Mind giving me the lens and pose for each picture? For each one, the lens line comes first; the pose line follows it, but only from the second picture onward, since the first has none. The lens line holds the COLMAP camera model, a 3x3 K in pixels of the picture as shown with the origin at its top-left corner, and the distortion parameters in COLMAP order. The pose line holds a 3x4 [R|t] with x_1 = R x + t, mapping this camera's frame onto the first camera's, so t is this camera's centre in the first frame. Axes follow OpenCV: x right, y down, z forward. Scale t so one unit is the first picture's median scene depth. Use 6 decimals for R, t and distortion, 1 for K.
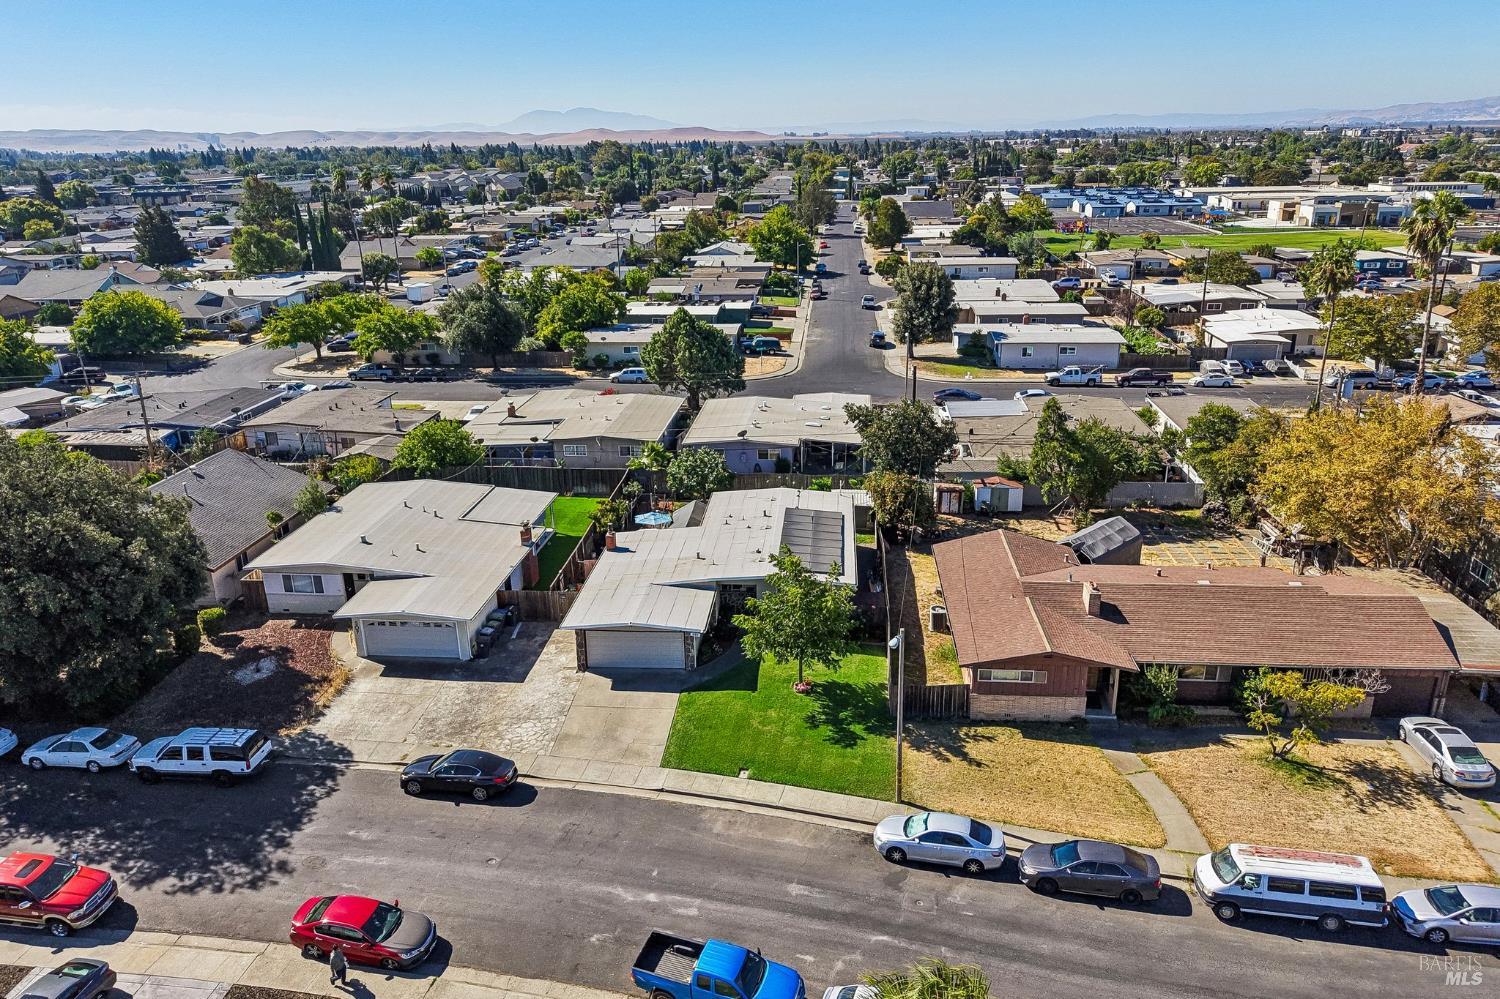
lens RADIAL K [[1019.1, 0, 748.5], [0, 1019.1, 494.0], [0, 0, 1]] dist [0.024480, -0.019718]
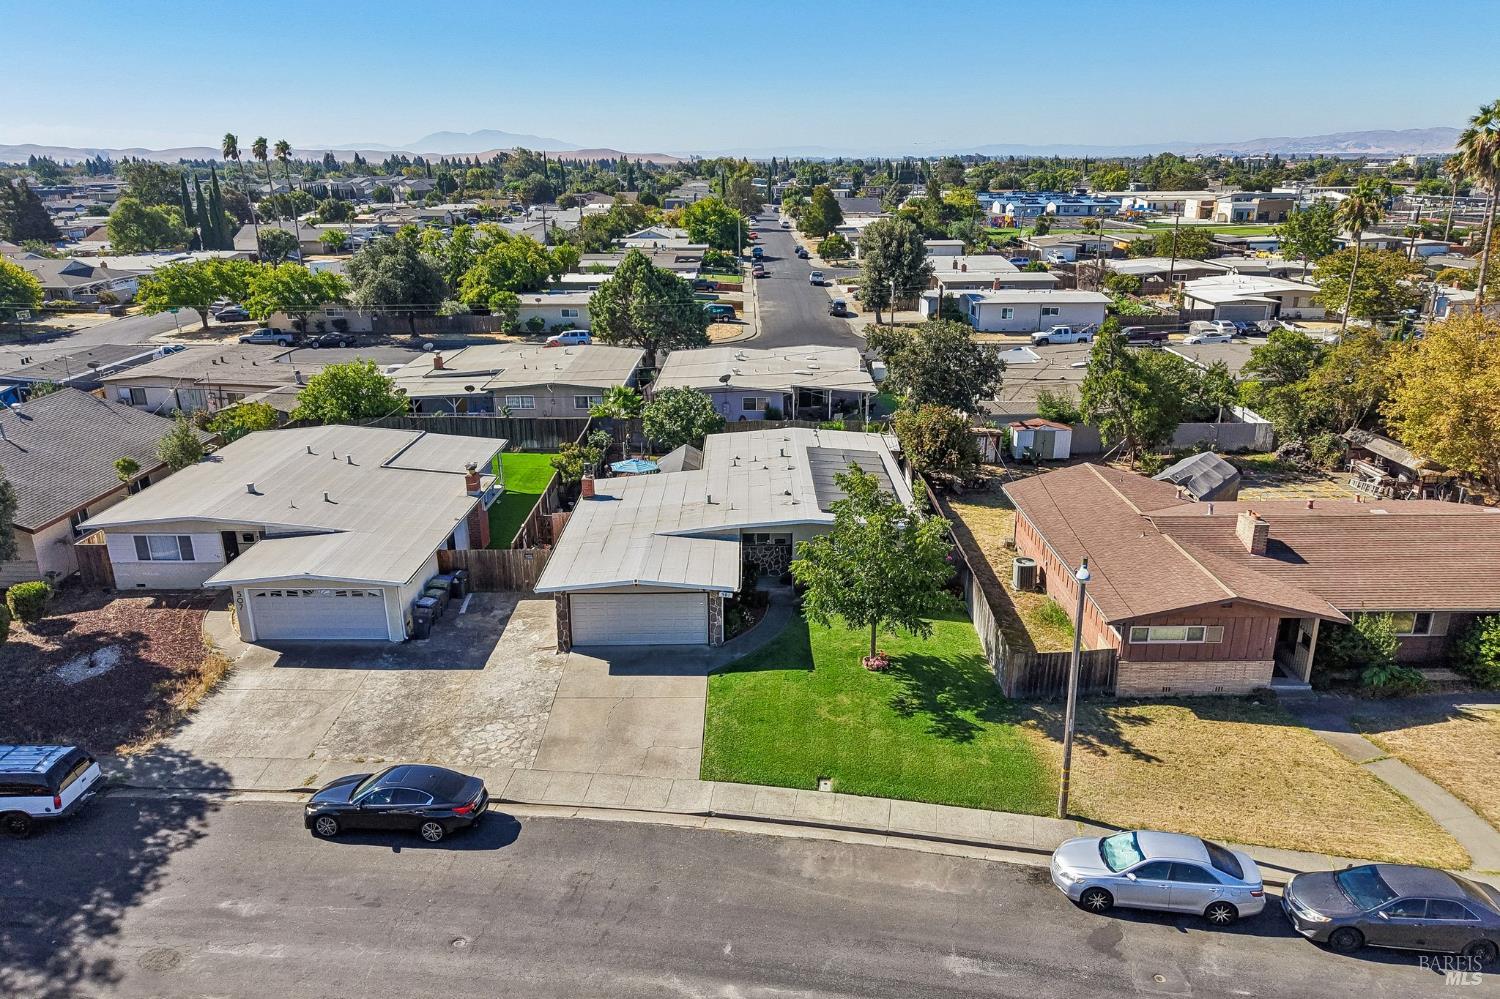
lens RADIAL K [[1004.7, 0, 748.7], [0, 1004.7, 497.8], [0, 0, 1]] dist [0.011726, -0.009167]
pose [[0.996116, -0.016068, 0.086577, -0.088813], [0.017010, 0.999804, -0.010153, 0.070841], [-0.086397, 0.011587, 0.996193, 0.267348]]
